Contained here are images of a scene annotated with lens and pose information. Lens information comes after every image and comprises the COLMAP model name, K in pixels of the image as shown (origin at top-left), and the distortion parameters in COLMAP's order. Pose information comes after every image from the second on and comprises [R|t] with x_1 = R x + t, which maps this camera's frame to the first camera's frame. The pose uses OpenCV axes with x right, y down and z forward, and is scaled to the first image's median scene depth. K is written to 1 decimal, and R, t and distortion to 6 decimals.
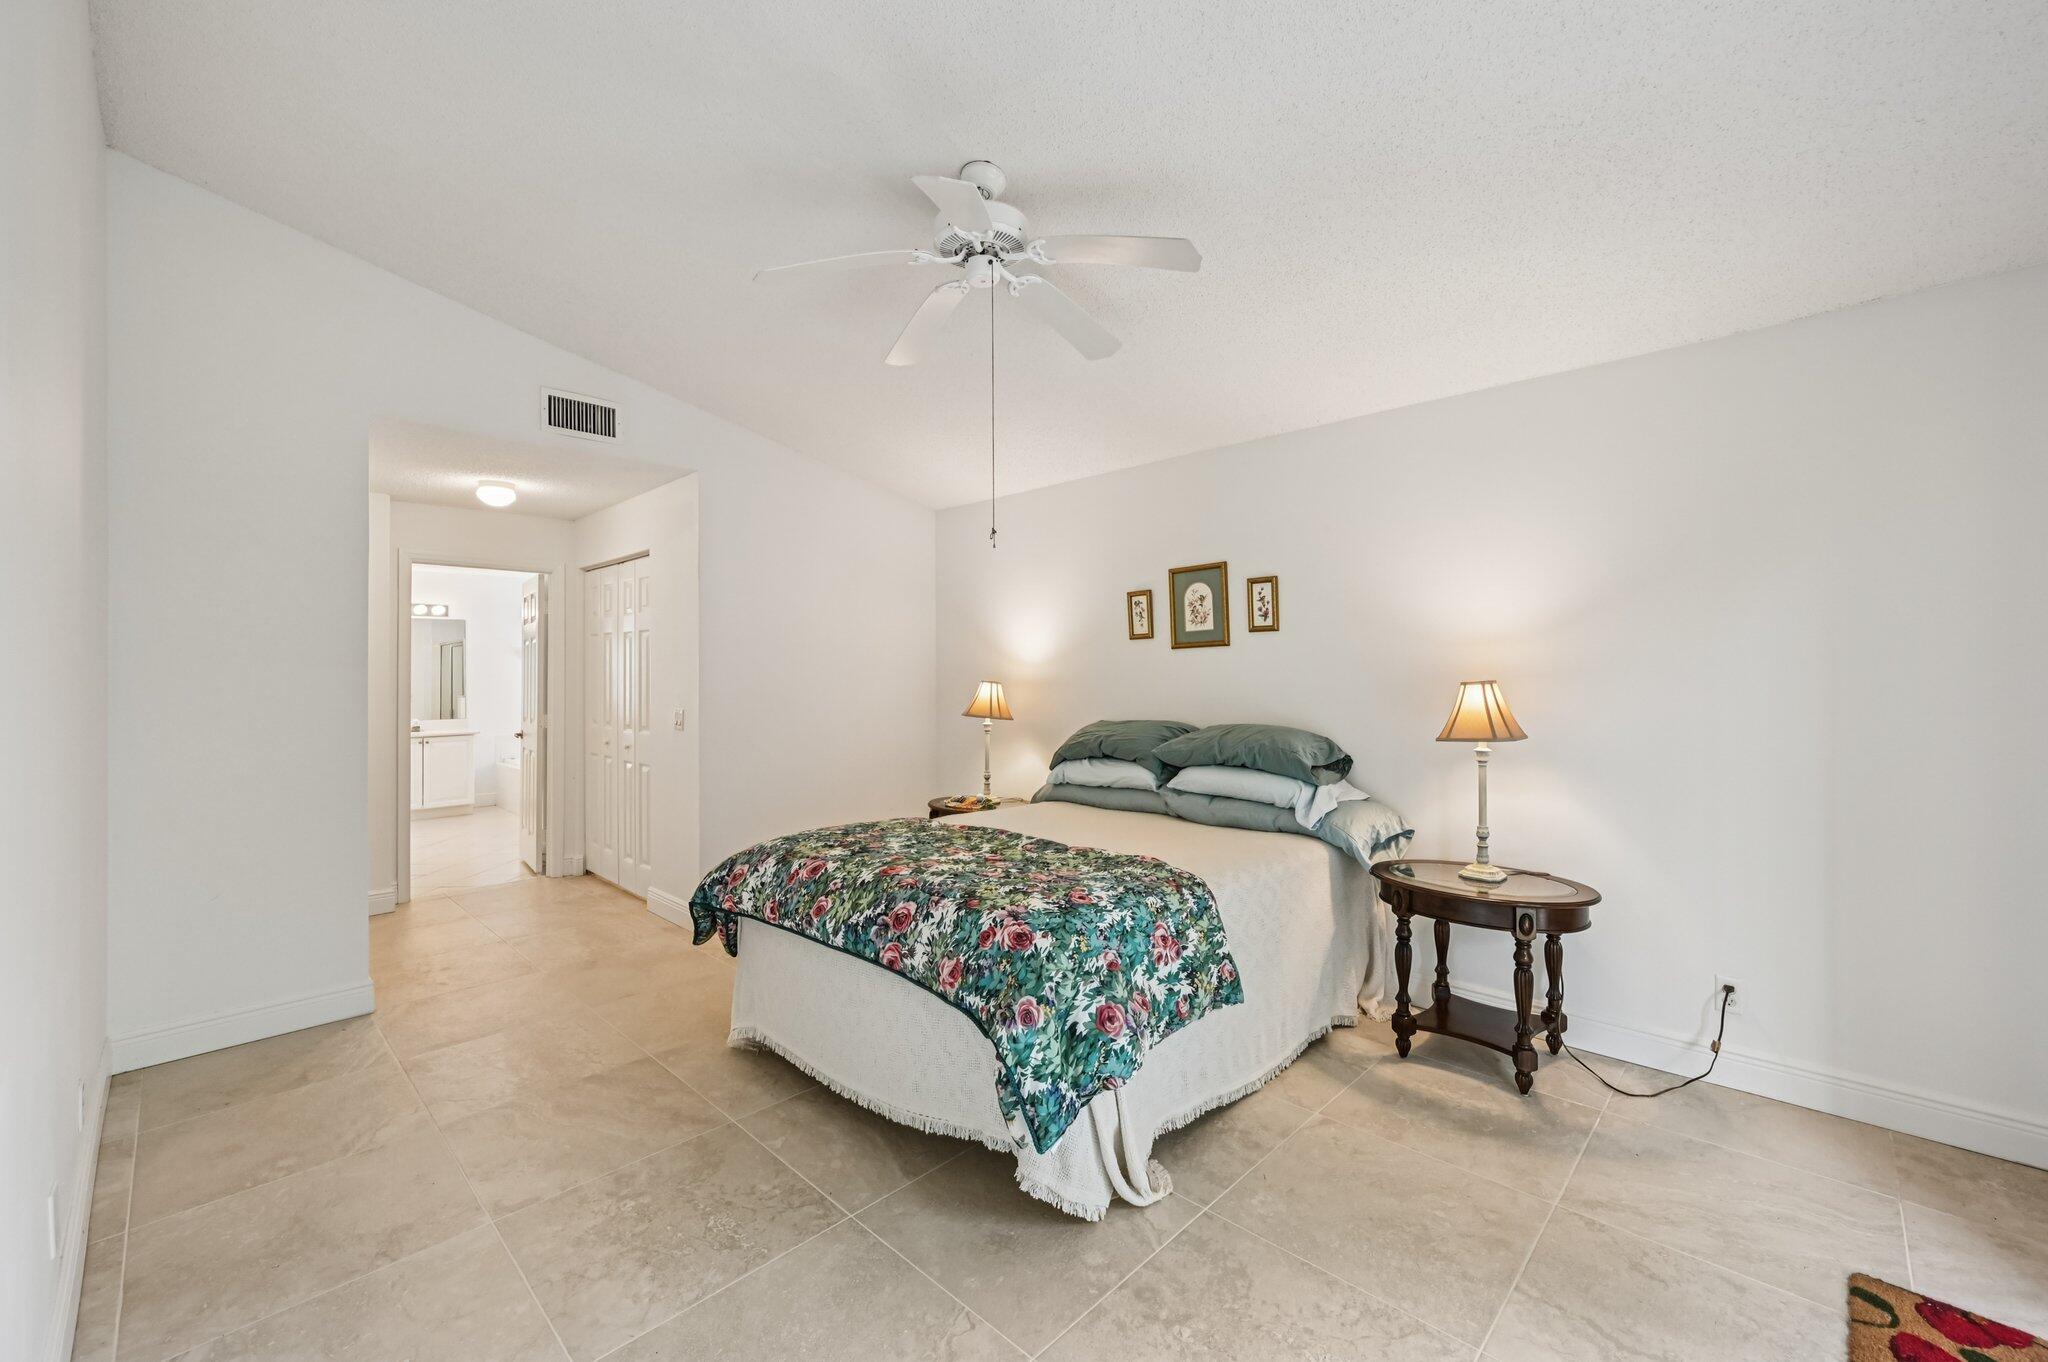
lens RADIAL K [[826.0, 0, 1024.5], [0, 826.0, 668.4], [0, 0, 1]] dist [-0.002002, -0.000007]
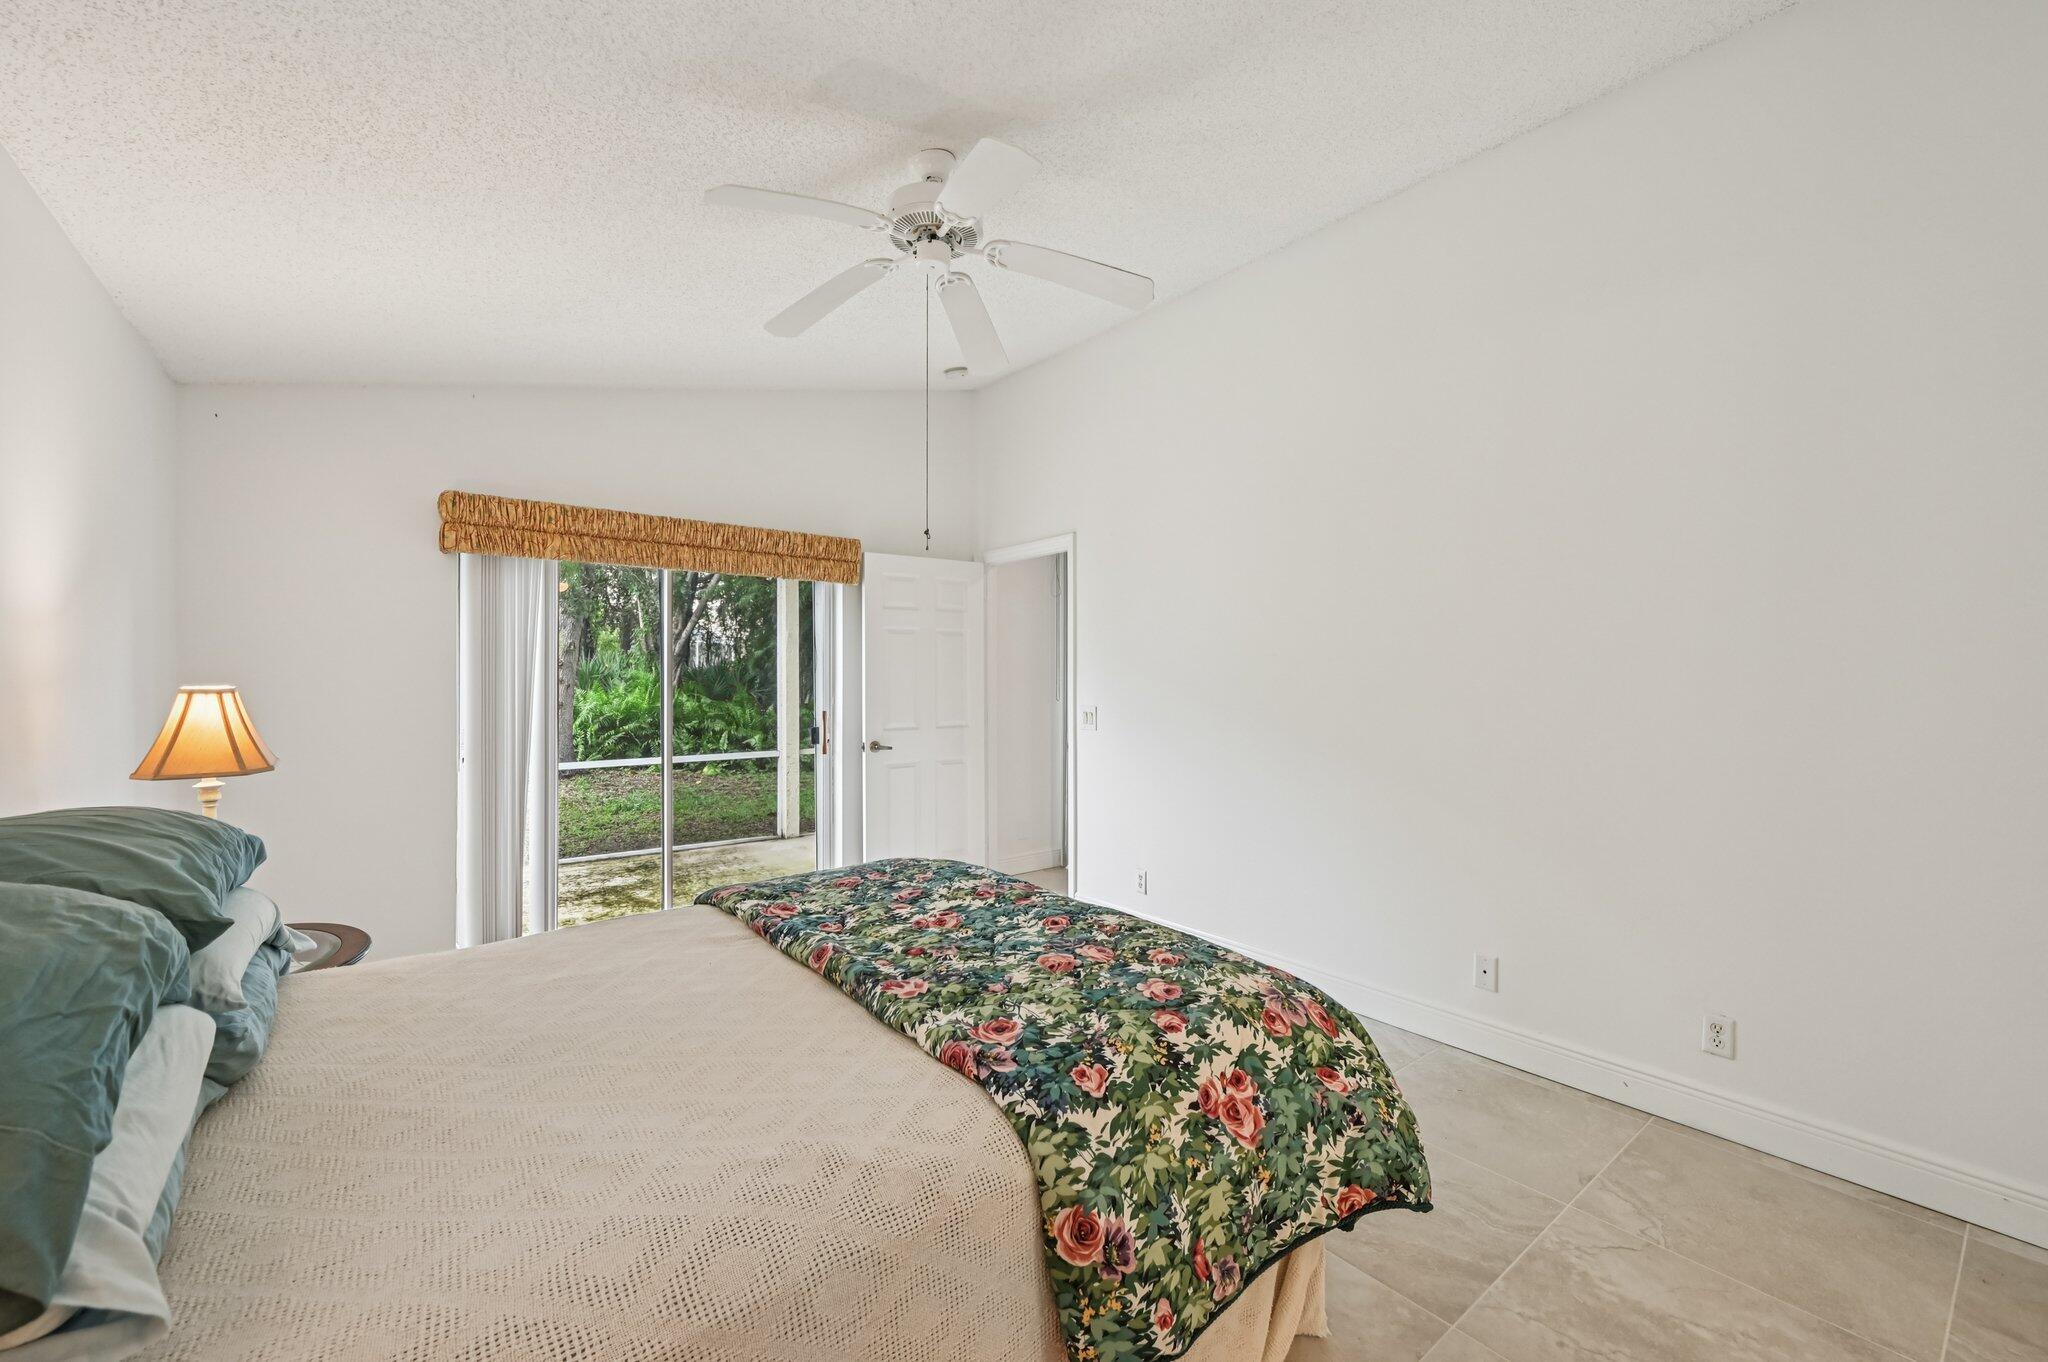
lens RADIAL K [[826.0, 0, 1024.5], [0, 826.0, 668.4], [0, 0, 1]] dist [-0.002002, -0.000007]
pose [[-0.988508, 0.015402, 0.150380, -0.166251], [0.013599, 0.999823, -0.013007, 0.012709], [-0.150554, -0.010812, -0.988543, 1.159223]]
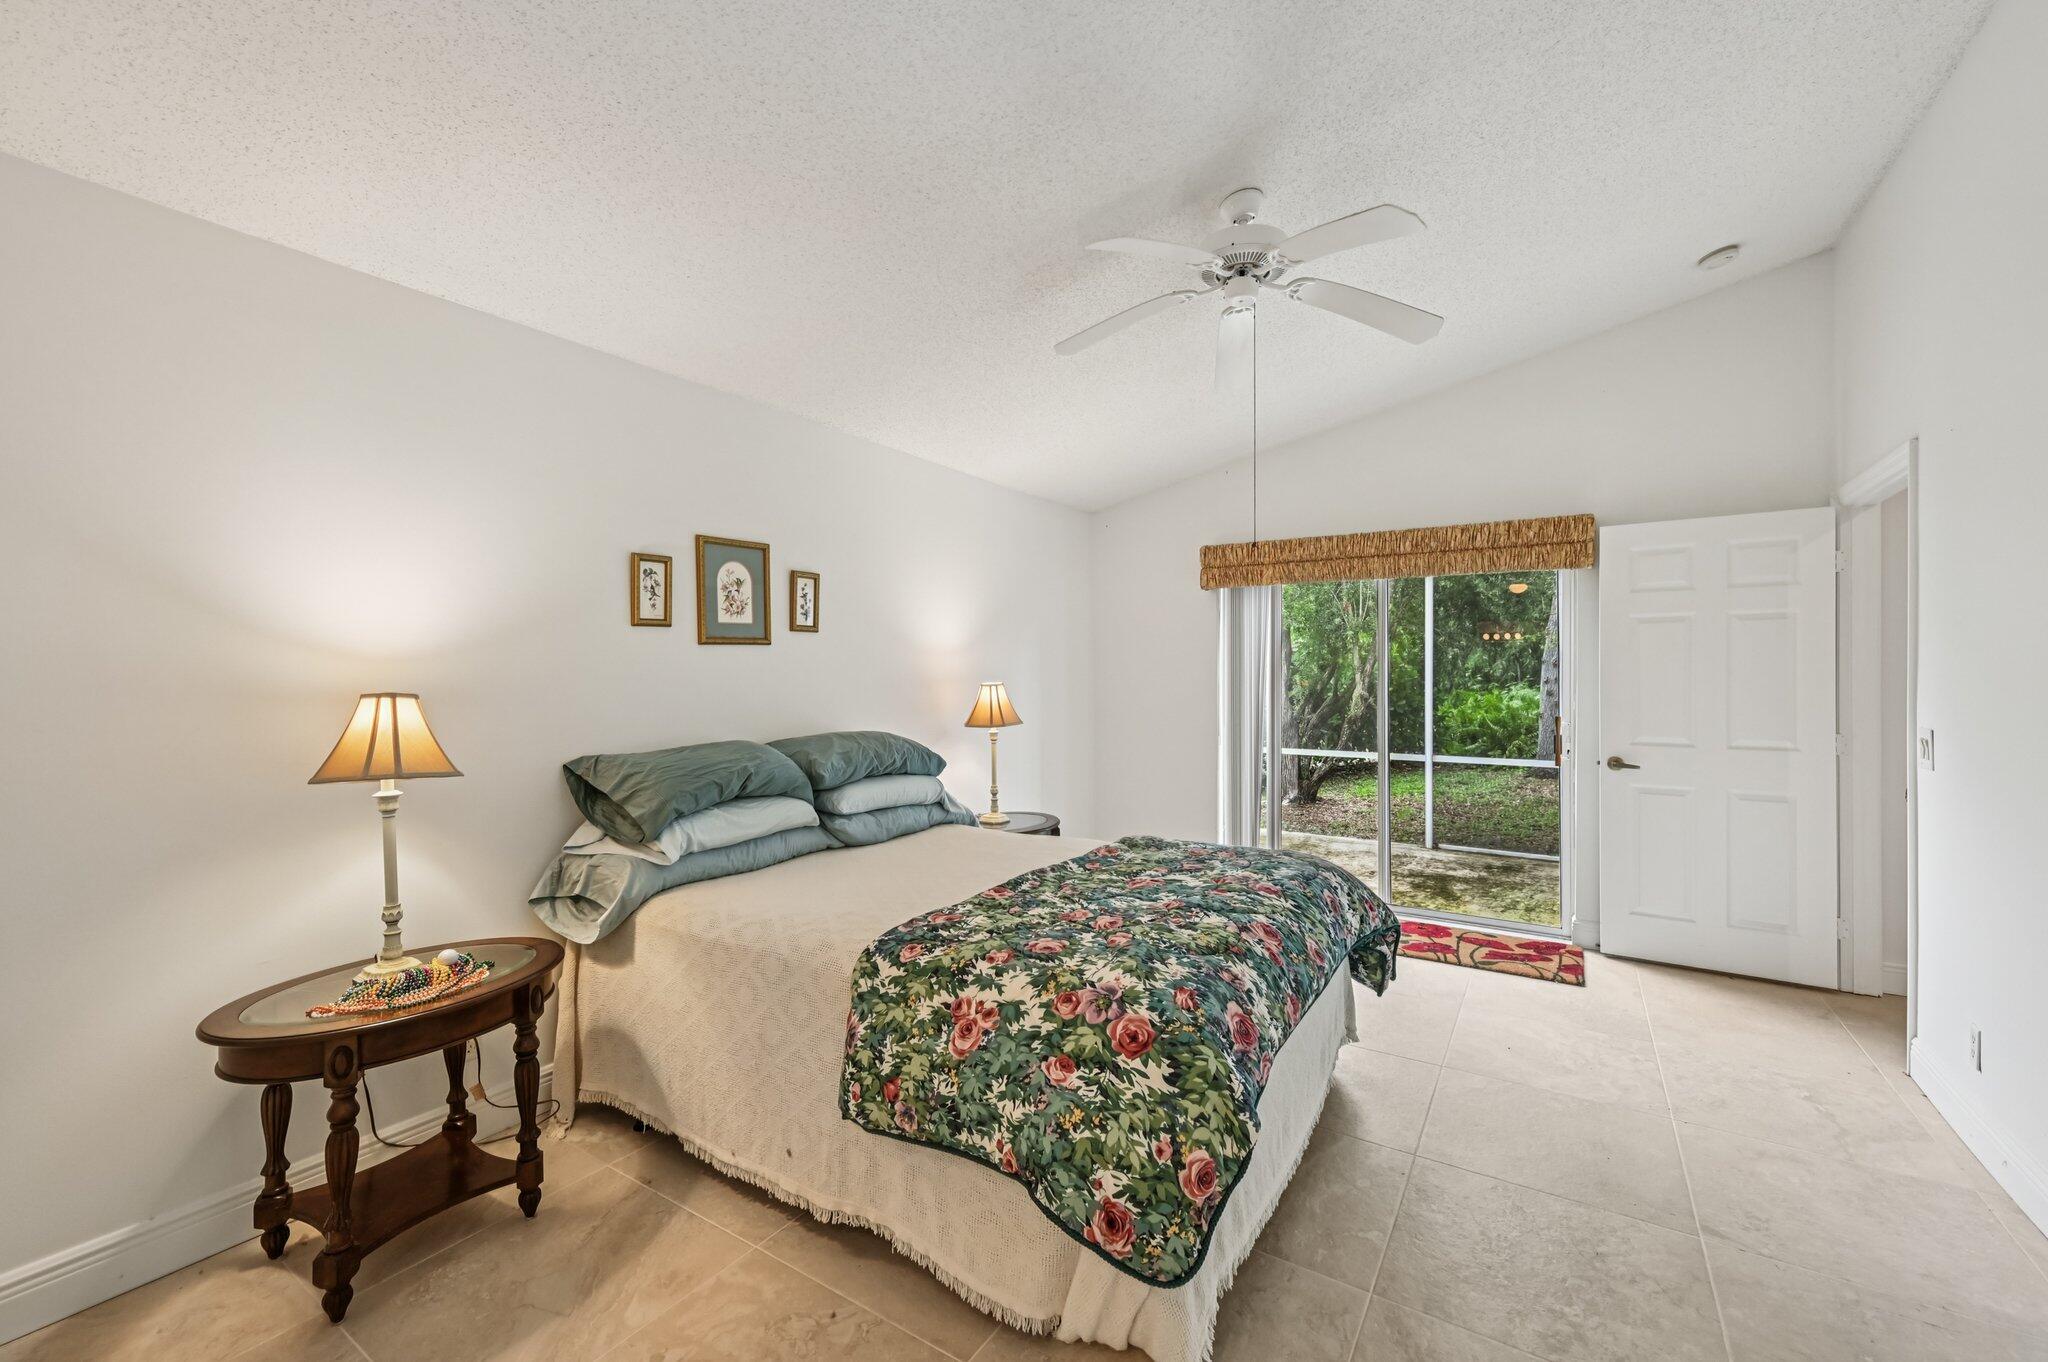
lens RADIAL K [[826.0, 0, 1024.5], [0, 826.0, 668.4], [0, 0, 1]] dist [-0.002002, -0.000007]
pose [[-0.172805, 0.020648, 0.984740, -0.607951], [0.002002, 0.999786, -0.020612, 0.013900], [-0.984954, -0.001591, -0.172809, 0.867439]]
